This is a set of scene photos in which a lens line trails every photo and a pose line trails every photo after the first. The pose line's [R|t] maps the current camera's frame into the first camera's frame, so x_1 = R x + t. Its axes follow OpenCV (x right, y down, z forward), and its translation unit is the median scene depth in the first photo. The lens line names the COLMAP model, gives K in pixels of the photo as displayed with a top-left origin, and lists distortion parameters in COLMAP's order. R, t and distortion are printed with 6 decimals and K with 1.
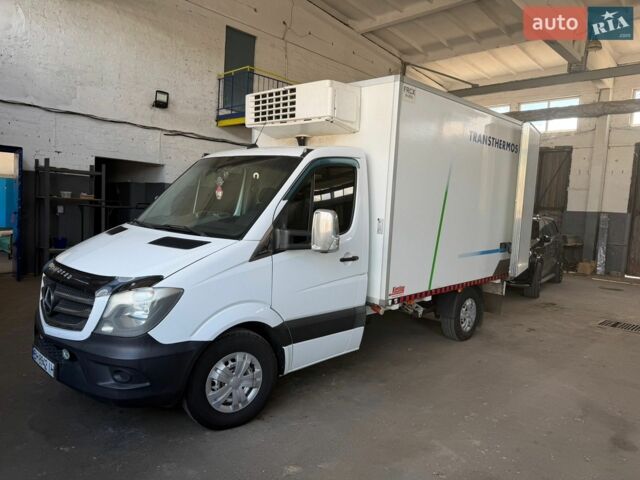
lens RADIAL K [[454.5, 0, 320.0], [0, 454.5, 240.0], [0, 0, 1]] dist [0.006563, -0.003434]
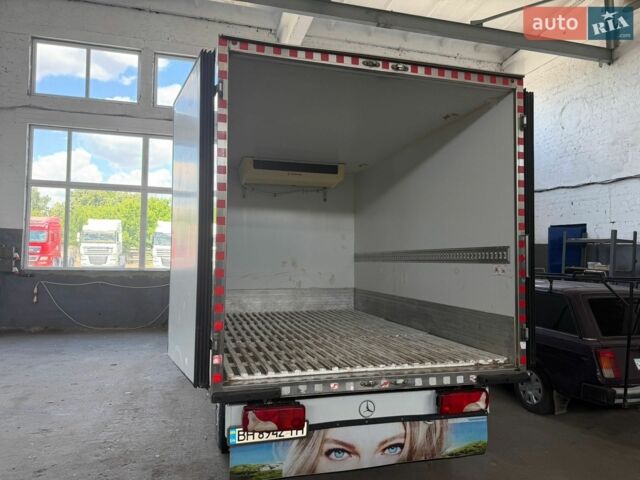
lens RADIAL K [[454.5, 0, 320.0], [0, 454.5, 240.0], [0, 0, 1]] dist [0.006563, -0.003434]
pose [[-0.498521, -0.095868, -0.861560, 0.529596], [-0.117314, 0.992184, -0.042522, -0.039887], [0.858903, 0.079875, -0.505871, 0.900879]]
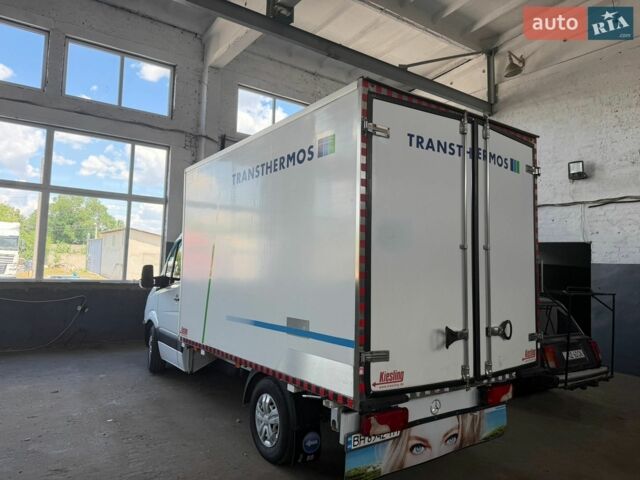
lens RADIAL K [[454.5, 0, 320.0], [0, 454.5, 240.0], [0, 0, 1]] dist [0.006563, -0.003434]
pose [[-0.167671, -0.122156, -0.978246, 0.628497], [-0.121041, 0.987337, -0.102545, -0.024028], [0.978384, 0.101214, -0.180334, 0.728726]]
